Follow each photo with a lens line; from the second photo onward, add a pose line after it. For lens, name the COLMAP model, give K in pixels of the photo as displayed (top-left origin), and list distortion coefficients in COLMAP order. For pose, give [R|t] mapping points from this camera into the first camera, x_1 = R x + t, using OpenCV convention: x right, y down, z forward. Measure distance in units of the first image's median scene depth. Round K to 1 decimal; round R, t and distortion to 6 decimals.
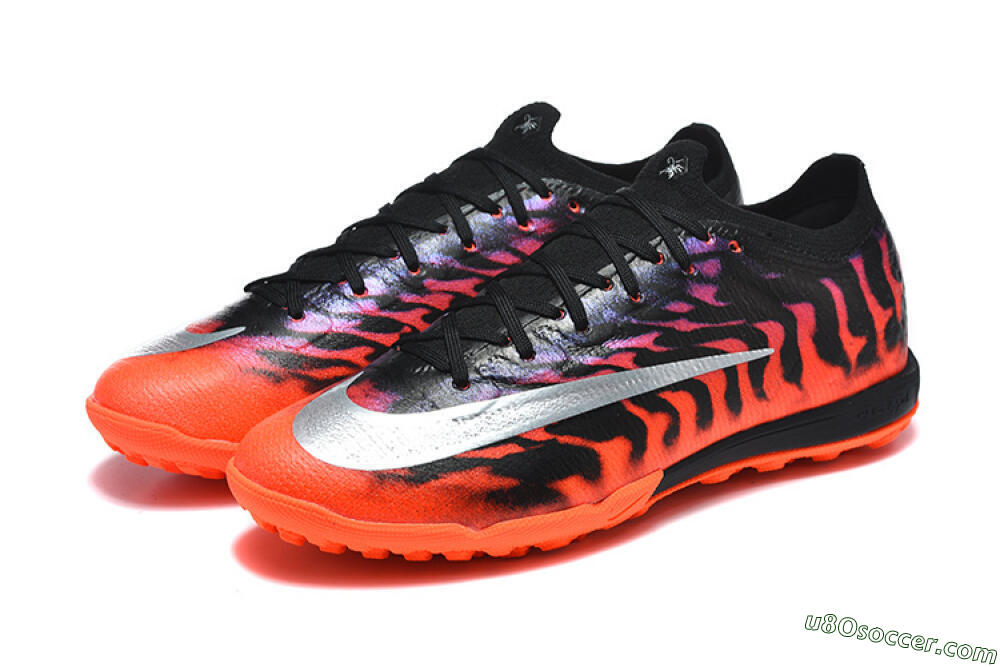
lens RADIAL K [[2617.2, 0, 500.0], [0, 2617.2, 333.5], [0, 0, 1]] dist [-0.021285, 0.197986]
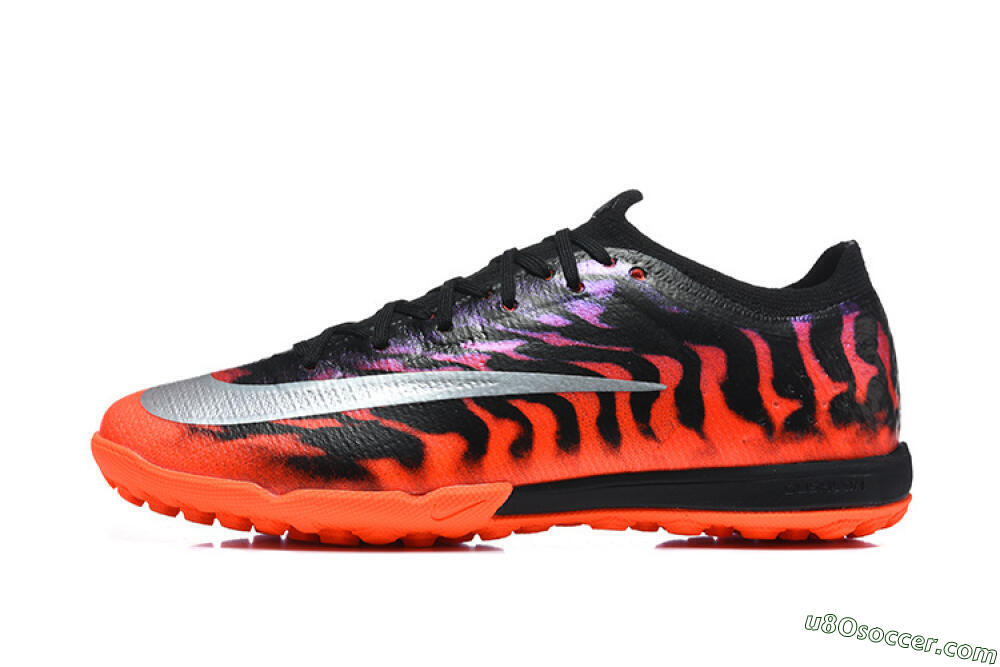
lens RADIAL K [[2617.2, 0, 500.0], [0, 2617.2, 333.5], [0, 0, 1]] dist [-0.021285, 0.197986]
pose [[0.886230, 0.030928, -0.462212, 0.502301], [-0.164517, 0.953741, -0.251621, 0.242672], [0.433048, 0.299036, 0.850322, 0.170332]]
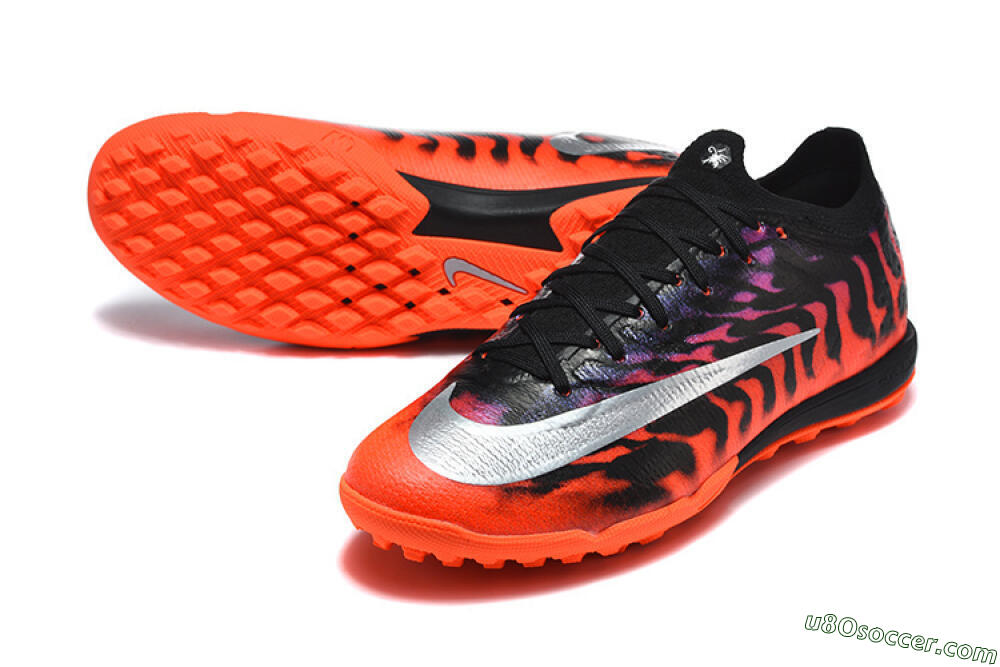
lens RADIAL K [[2617.2, 0, 500.0], [0, 2617.2, 333.5], [0, 0, 1]] dist [-0.021285, 0.197986]
pose [[0.975180, -0.065315, 0.211560, -0.247514], [0.051510, 0.996207, 0.070124, -0.073909], [-0.215338, -0.057486, 0.974846, 0.012271]]
